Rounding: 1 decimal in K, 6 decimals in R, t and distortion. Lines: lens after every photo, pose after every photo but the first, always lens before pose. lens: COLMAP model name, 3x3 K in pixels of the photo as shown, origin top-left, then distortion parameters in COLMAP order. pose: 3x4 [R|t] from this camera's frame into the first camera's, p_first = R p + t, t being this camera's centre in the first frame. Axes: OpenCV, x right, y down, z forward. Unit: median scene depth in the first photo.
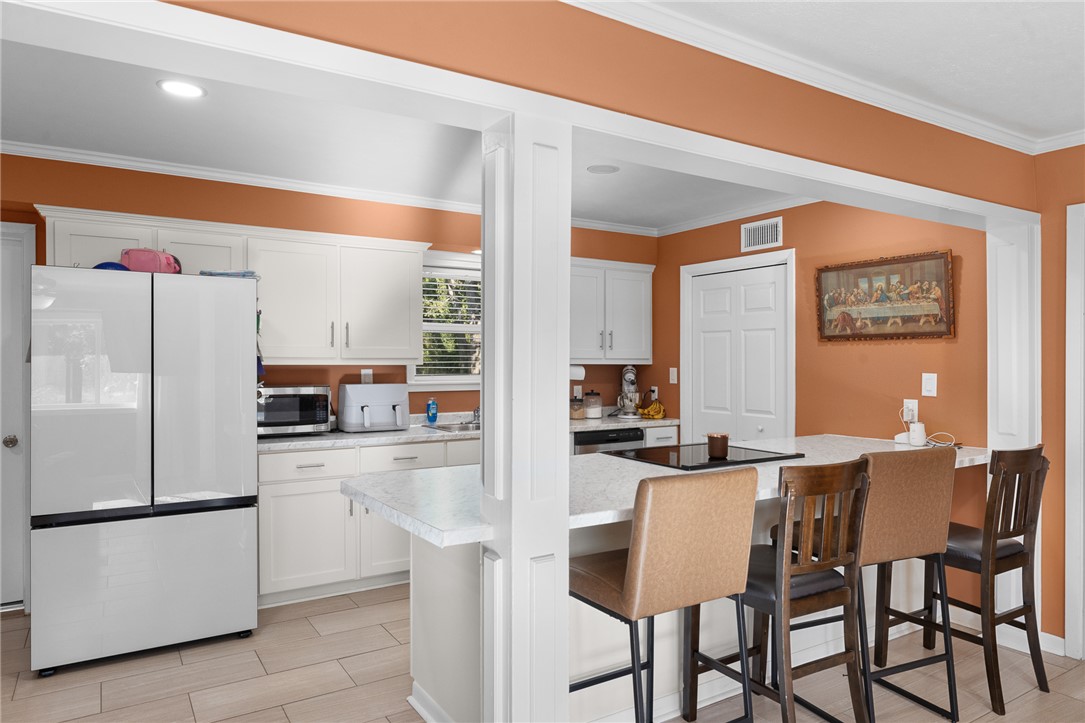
lens RADIAL K [[690.5, 0, 515.1], [0, 690.5, 361.0], [0, 0, 1]] dist [0.008079, 0.001037]
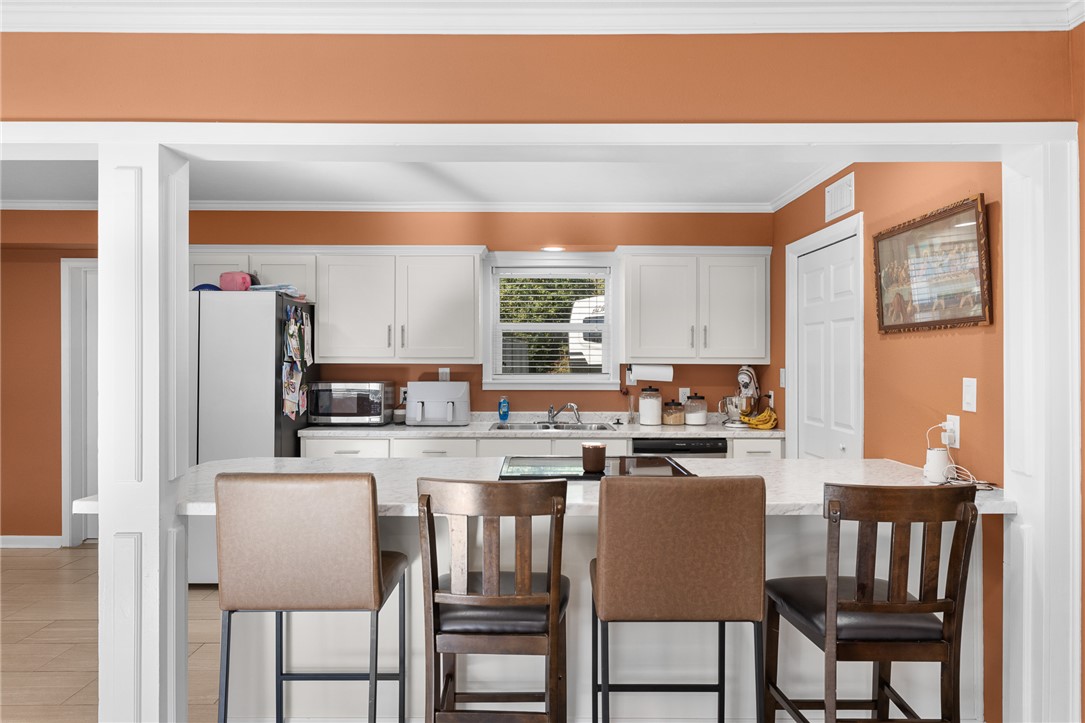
lens RADIAL K [[690.5, 0, 522.8], [0, 690.5, 362.2], [0, 0, 1]] dist [0.008079, 0.001037]
pose [[0.854703, 0.001177, -0.519116, 0.503385], [-0.000107, 0.999998, 0.002092, 0.000698], [0.519117, -0.001732, 0.854701, 0.164558]]
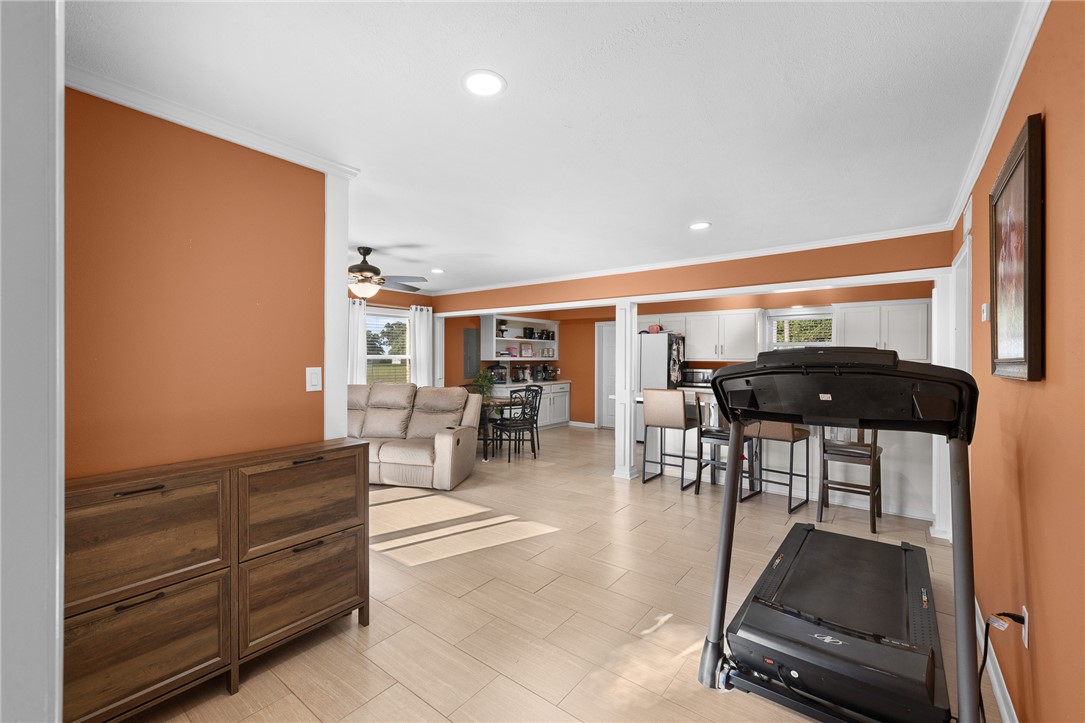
lens RADIAL K [[460.7, 0, 541.2], [0, 460.7, 359.0], [0, 0, 1]] dist [0.000613, 0.000276]
pose [[0.357667, 0.000793, -0.933849, 1.098947], [-0.004837, 0.999988, -0.001003, 0.002060], [0.933837, 0.004876, 0.357667, -0.214506]]
